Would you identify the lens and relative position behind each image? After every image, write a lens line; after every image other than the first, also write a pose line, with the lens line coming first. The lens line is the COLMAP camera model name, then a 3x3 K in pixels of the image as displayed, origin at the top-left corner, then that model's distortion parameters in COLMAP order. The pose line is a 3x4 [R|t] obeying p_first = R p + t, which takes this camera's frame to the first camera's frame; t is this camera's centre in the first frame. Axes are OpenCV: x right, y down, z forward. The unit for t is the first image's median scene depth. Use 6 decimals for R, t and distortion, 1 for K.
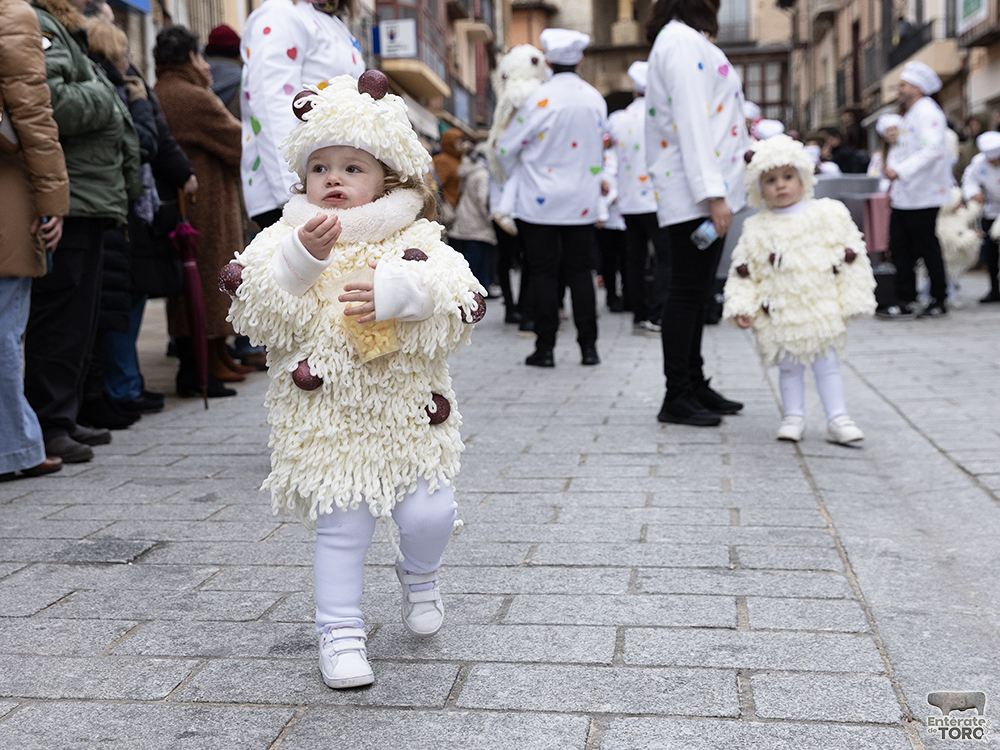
lens RADIAL K [[1434.8, 0, 500.0], [0, 1434.8, 375.0], [0, 0, 1]] dist [0.002815, 0.023925]
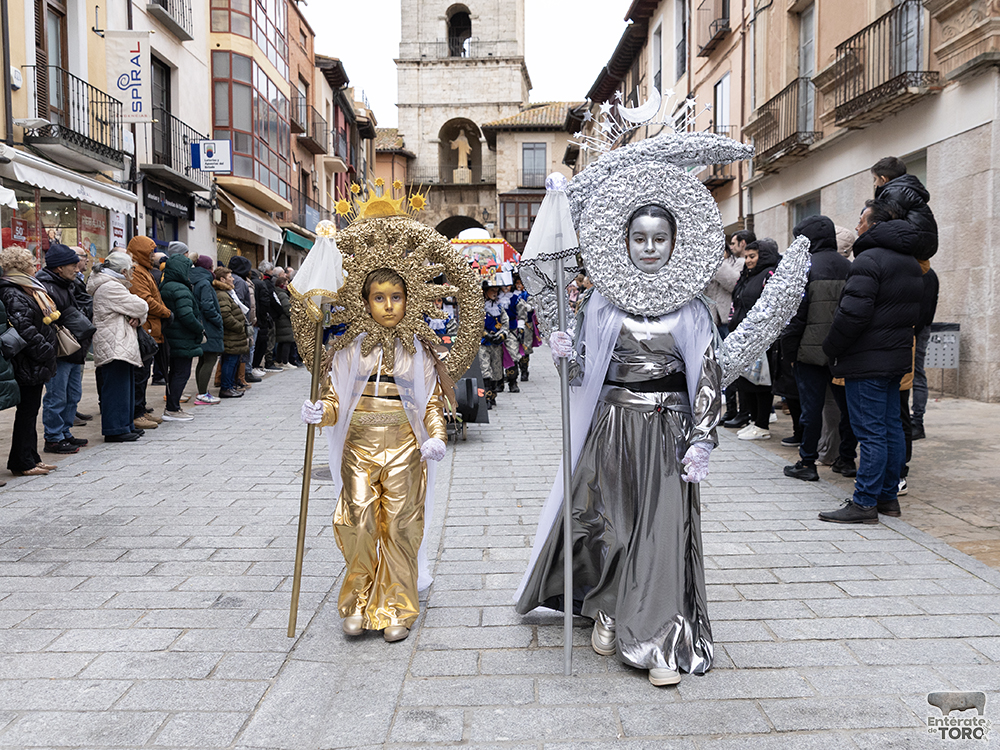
lens RADIAL K [[911.5, 0, 534.9], [0, 911.5, 378.7], [0, 0, 1]] dist [0.010305, 0.002226]
pose [[0.988585, 0.028726, 0.147903, 0.054469], [-0.025716, 0.999422, -0.022222, -0.031621], [-0.148456, 0.018165, 0.988752, 0.165961]]
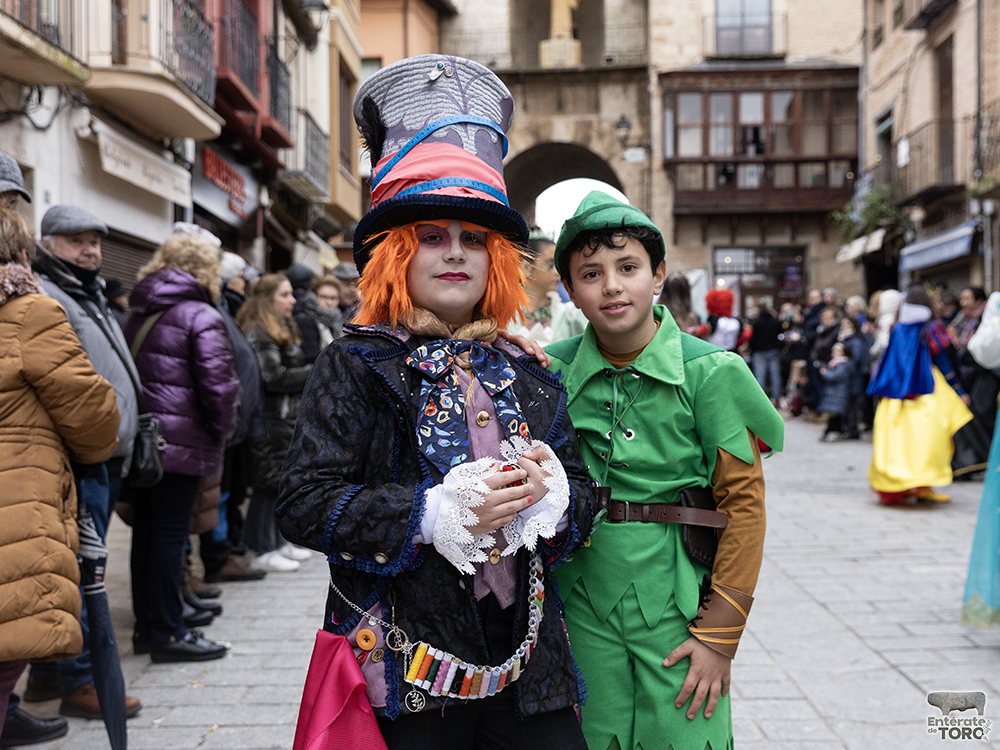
lens RADIAL K [[1253.7, 0, 553.3], [0, 1253.7, 374.8], [0, 0, 1]] dist [-0.002767, -0.011825]
pose [[0.994541, 0.031180, 0.099579, 0.058581], [-0.024145, 0.997177, -0.071093, -0.099473], [-0.101515, 0.068300, 0.992487, 0.815957]]
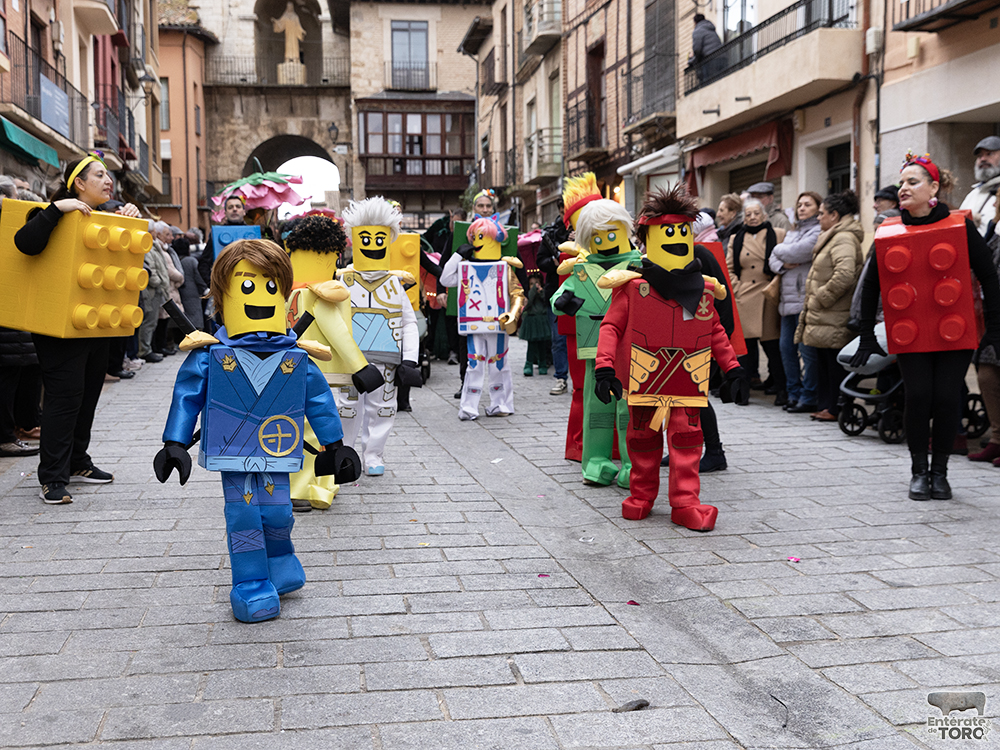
lens RADIAL K [[1158.4, 0, 500.0], [0, 1158.4, 375.0], [0, 0, 1]] dist [0.033512, 0.016906]
pose [[0.962295, 0.016084, 0.271531, 0.027676], [-0.011921, 0.999785, -0.016974, -0.056026], [-0.271746, 0.013097, 0.962280, 0.429350]]
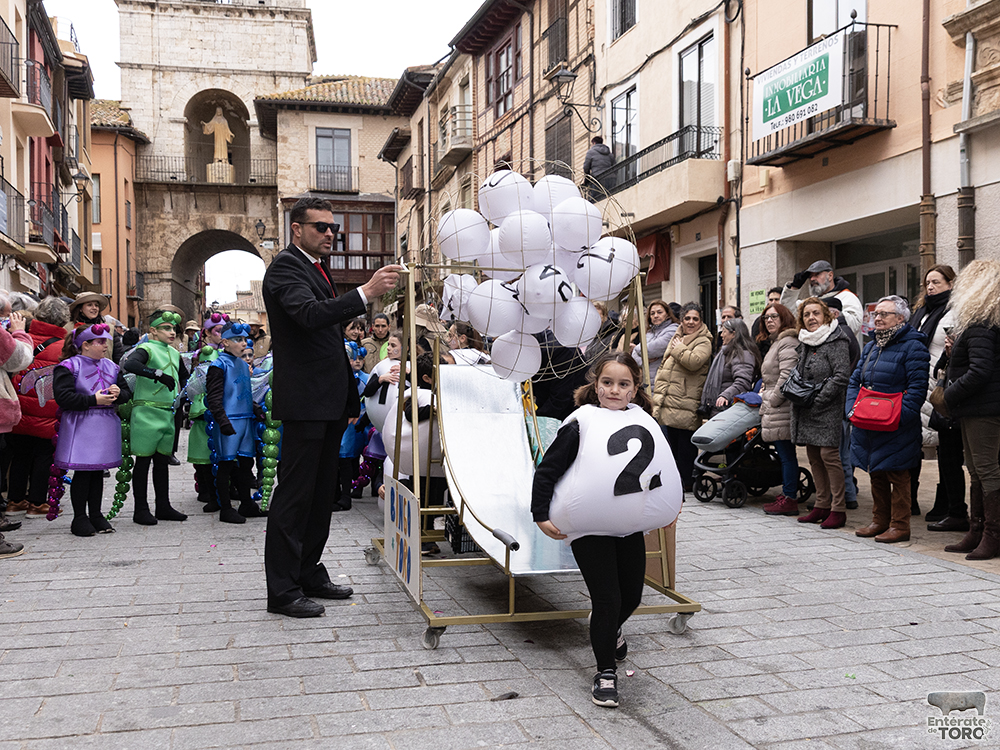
lens RADIAL K [[1078.9, 0, 560.2], [0, 1078.9, 413.7], [0, 0, 1]] dist [0.021285, -0.013794]
pose [[0.919040, 0.025089, 0.393364, 0.022802], [-0.003554, 0.998459, -0.055380, -0.055576], [-0.394148, 0.049499, 0.917713, 0.408179]]
